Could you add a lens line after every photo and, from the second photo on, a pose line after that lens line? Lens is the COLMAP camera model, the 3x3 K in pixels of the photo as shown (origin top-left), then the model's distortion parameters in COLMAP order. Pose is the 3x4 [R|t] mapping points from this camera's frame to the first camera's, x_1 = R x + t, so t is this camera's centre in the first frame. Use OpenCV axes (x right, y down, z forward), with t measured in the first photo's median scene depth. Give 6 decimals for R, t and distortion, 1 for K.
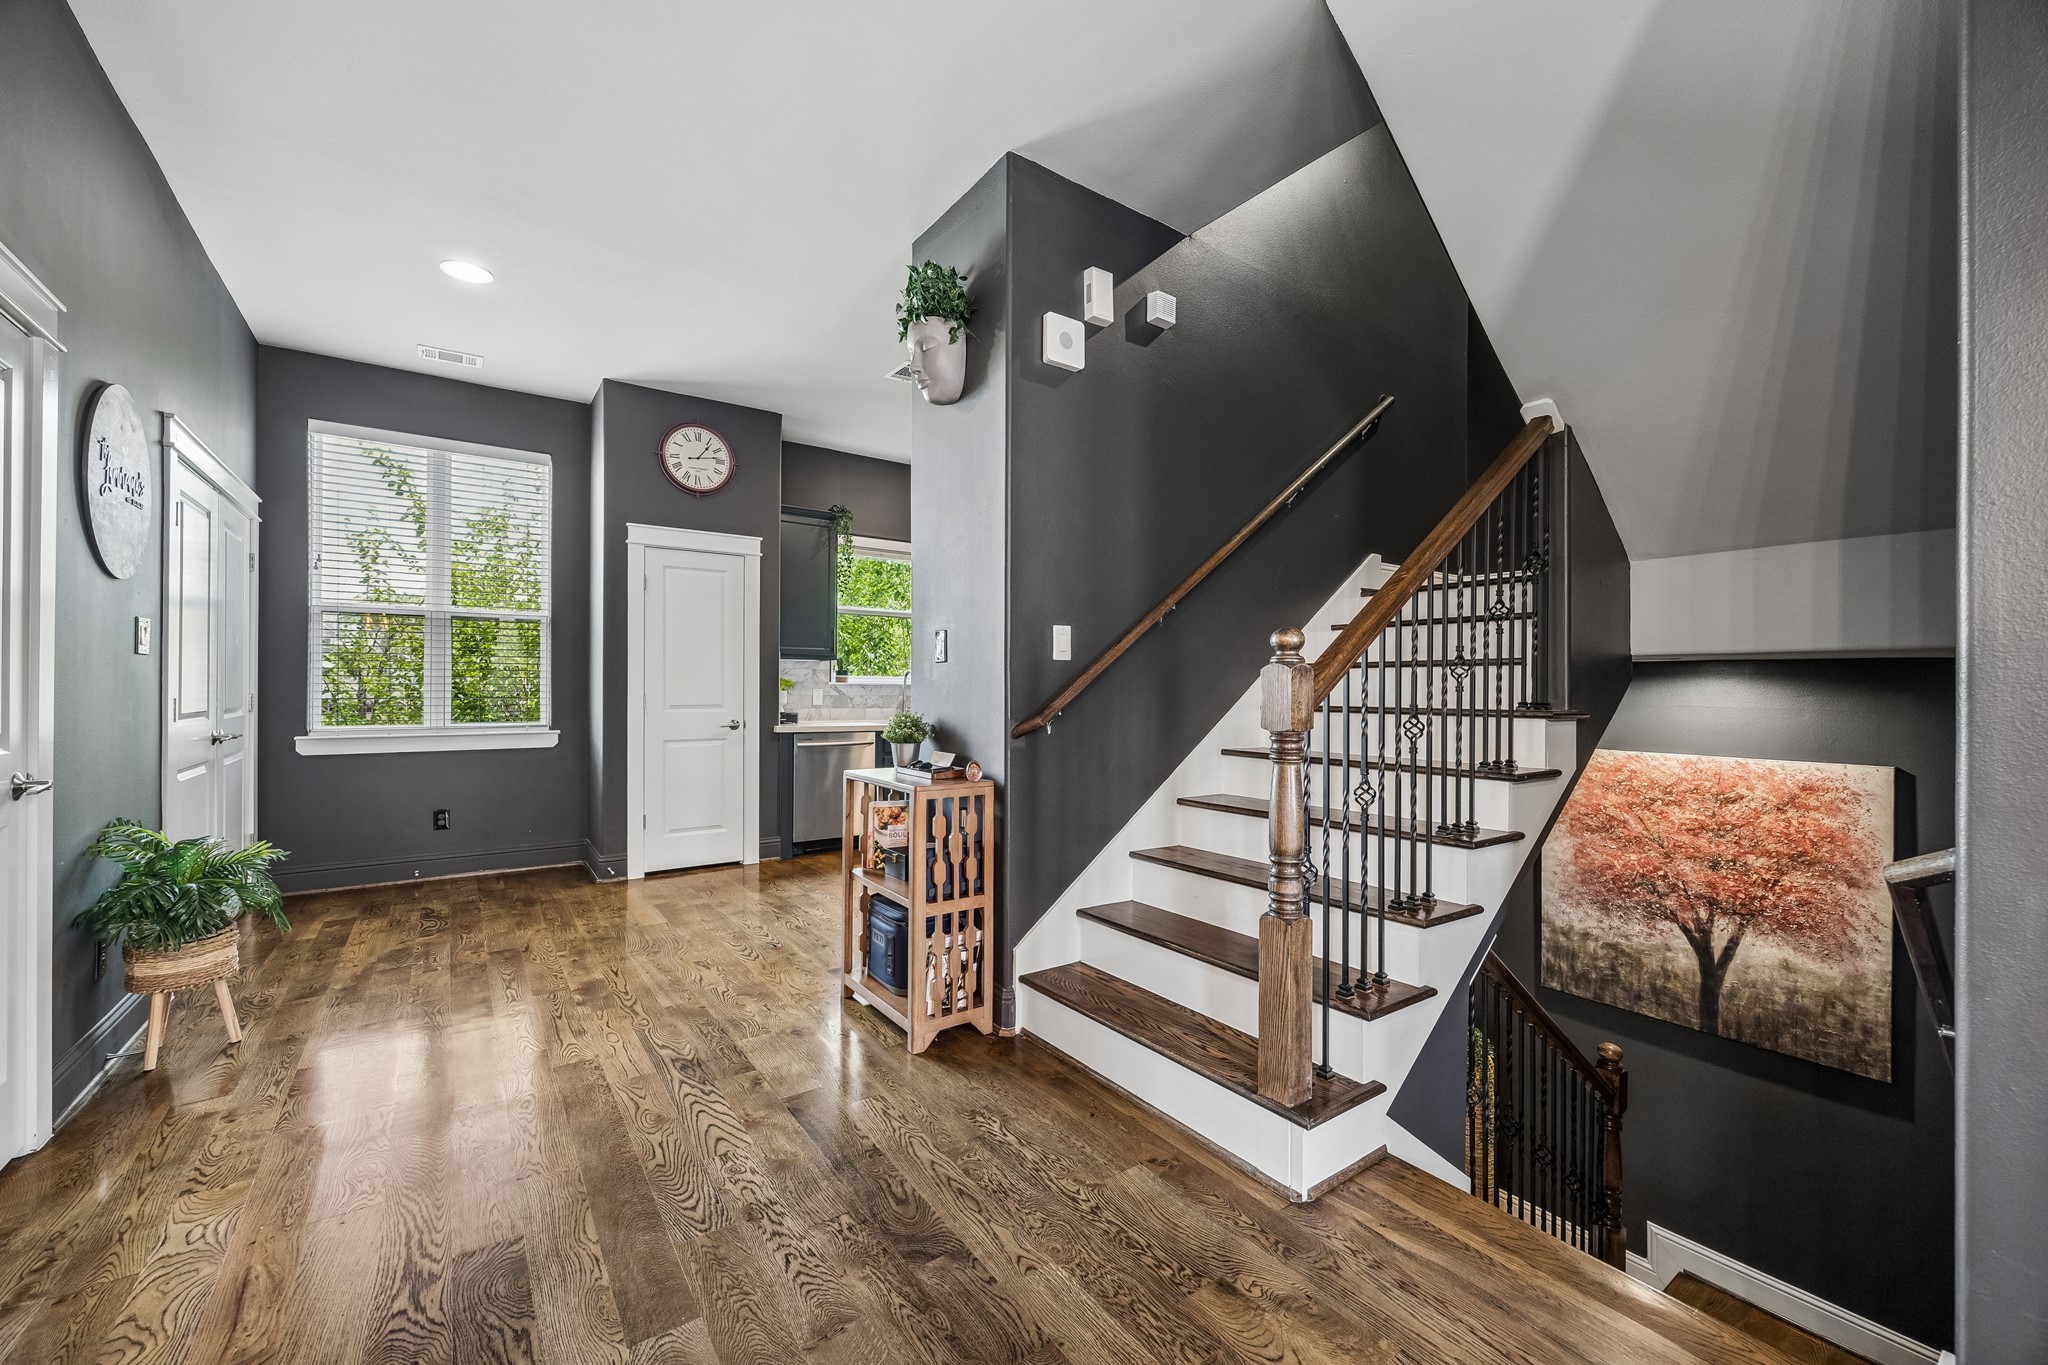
lens RADIAL K [[806.4, 0, 1035.8], [0, 806.4, 688.4], [0, 0, 1]] dist [-0.003156, 0.000140]
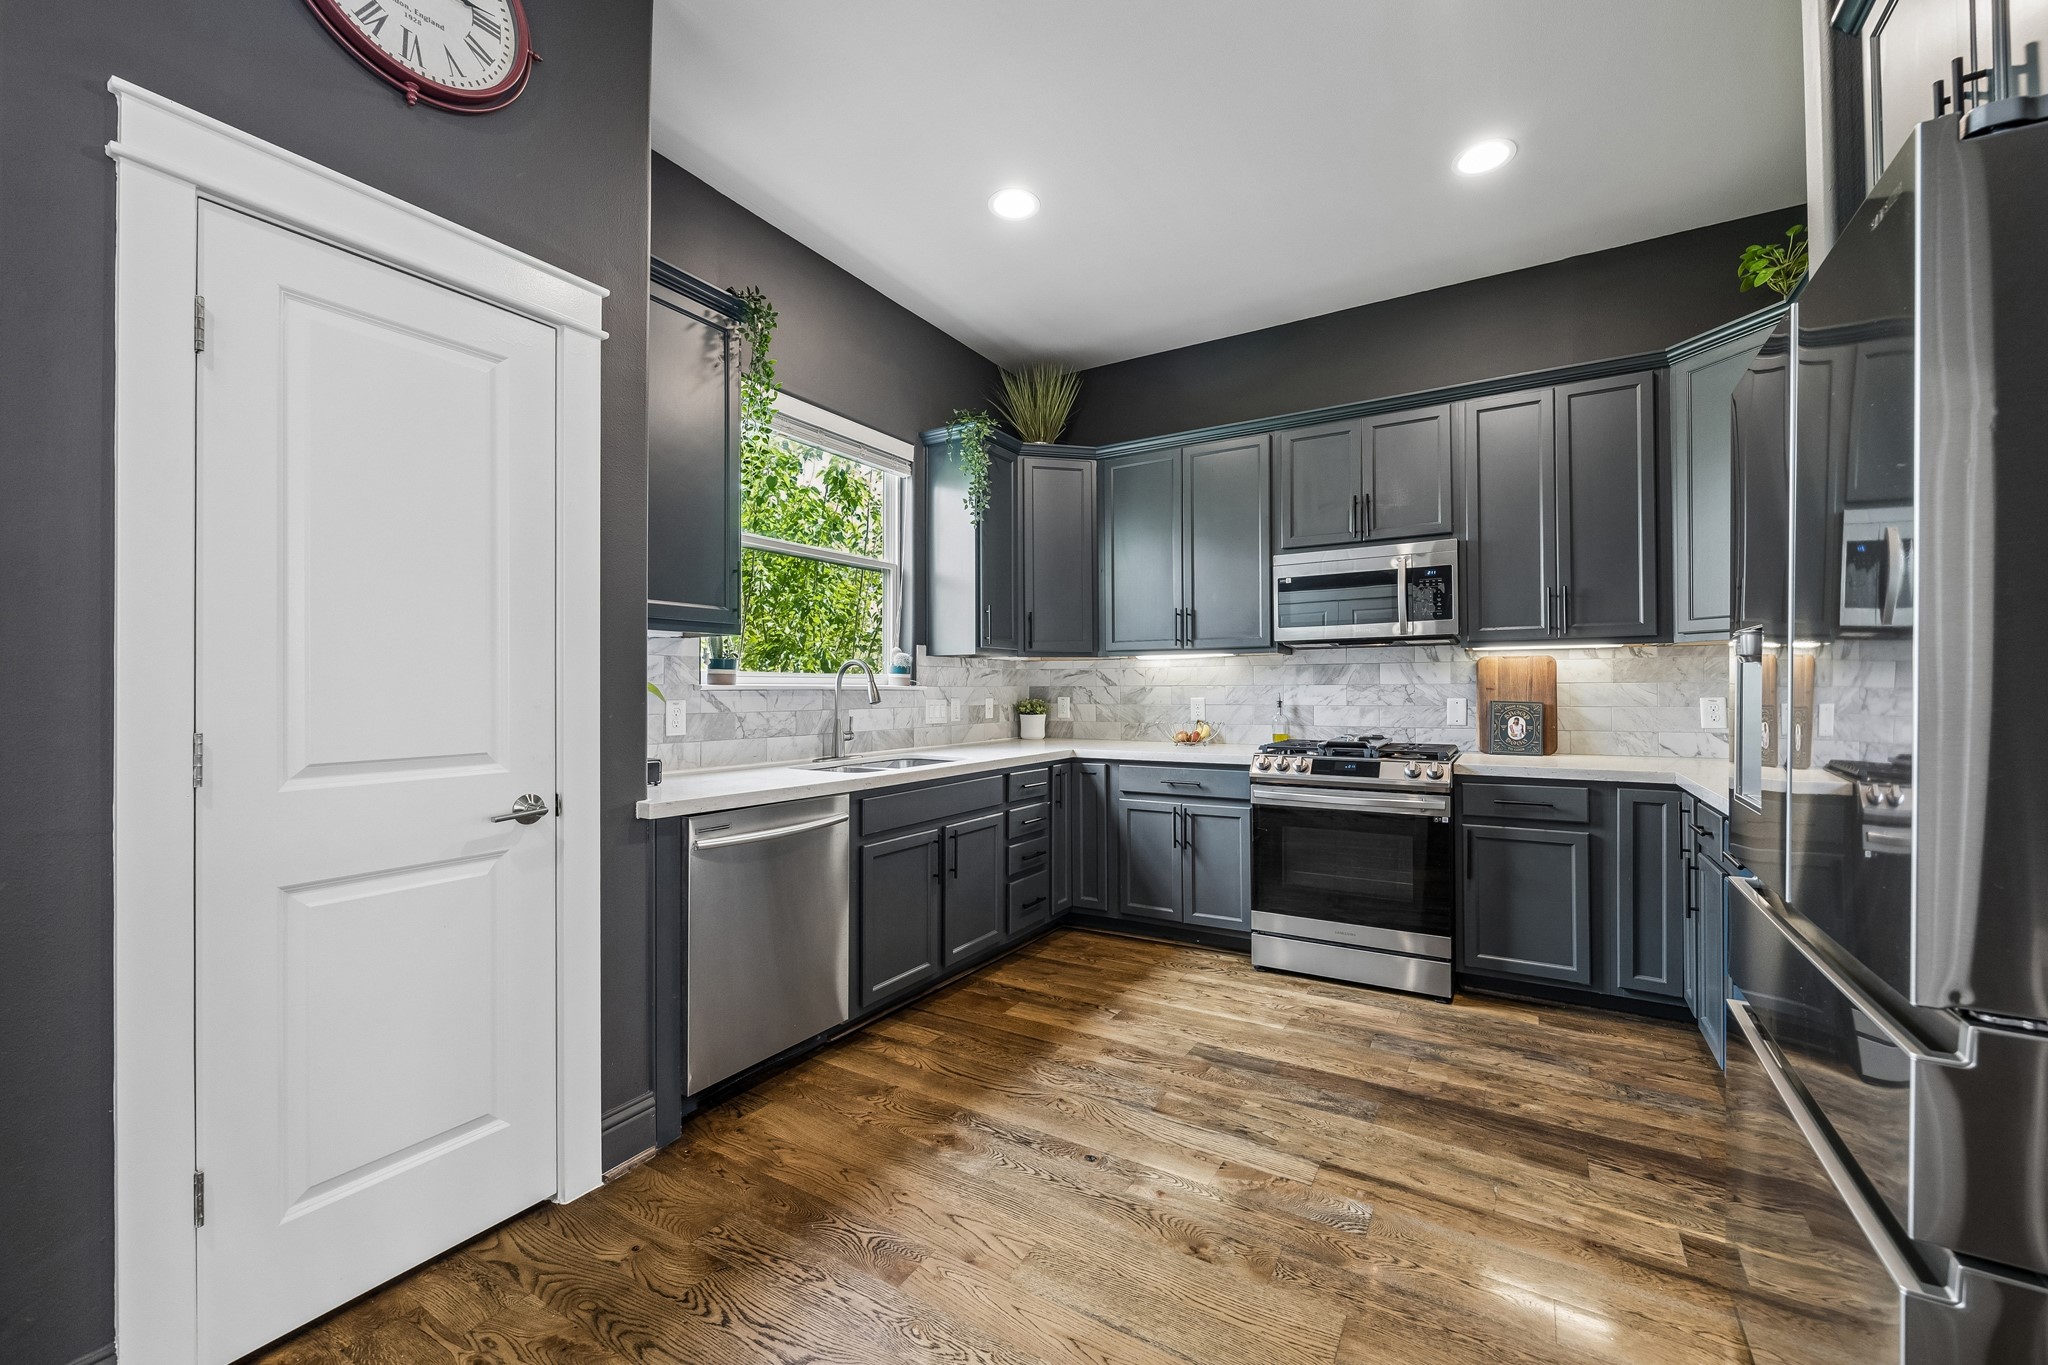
lens RADIAL K [[806.4, 0, 1026.5], [0, 806.4, 684.4], [0, 0, 1]] dist [-0.003156, 0.000140]
pose [[0.923697, -0.008153, 0.383038, -0.406748], [0.011227, 0.999920, -0.005790, -0.005159], [-0.382960, 0.009649, 0.923714, 0.789538]]
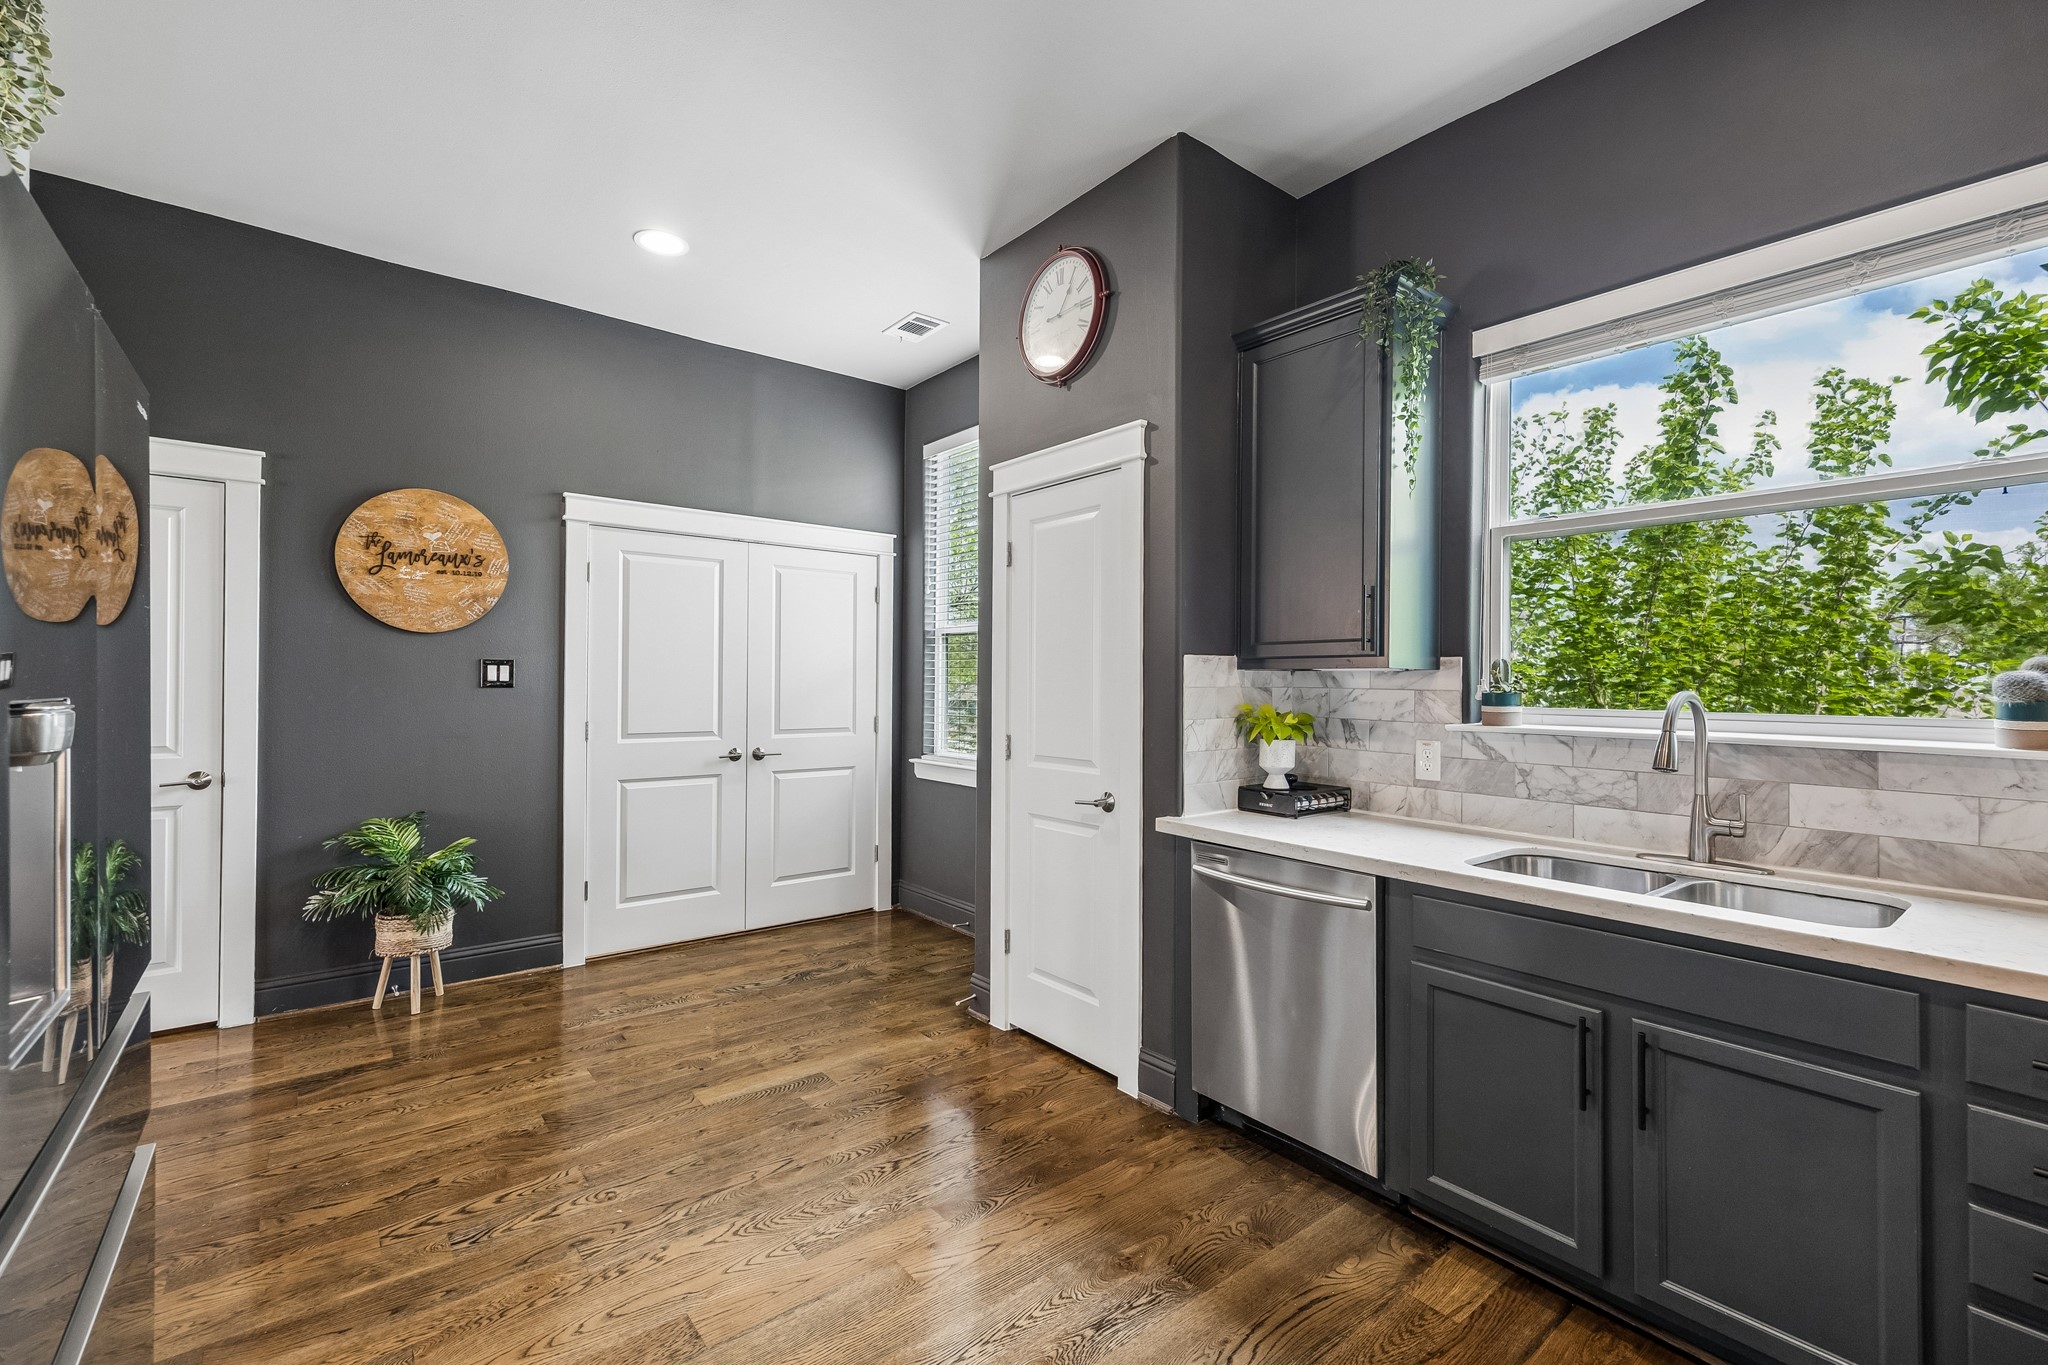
lens RADIAL K [[856.5, 0, 1024.8], [0, 856.5, 688.3], [0, 0, 1]] dist [0.008933, -0.000935]
pose [[0.063588, -0.002786, -0.997972, 0.218391], [-0.013098, 0.999908, -0.003626, -0.032409], [0.997890, 0.013302, 0.063545, 1.201140]]
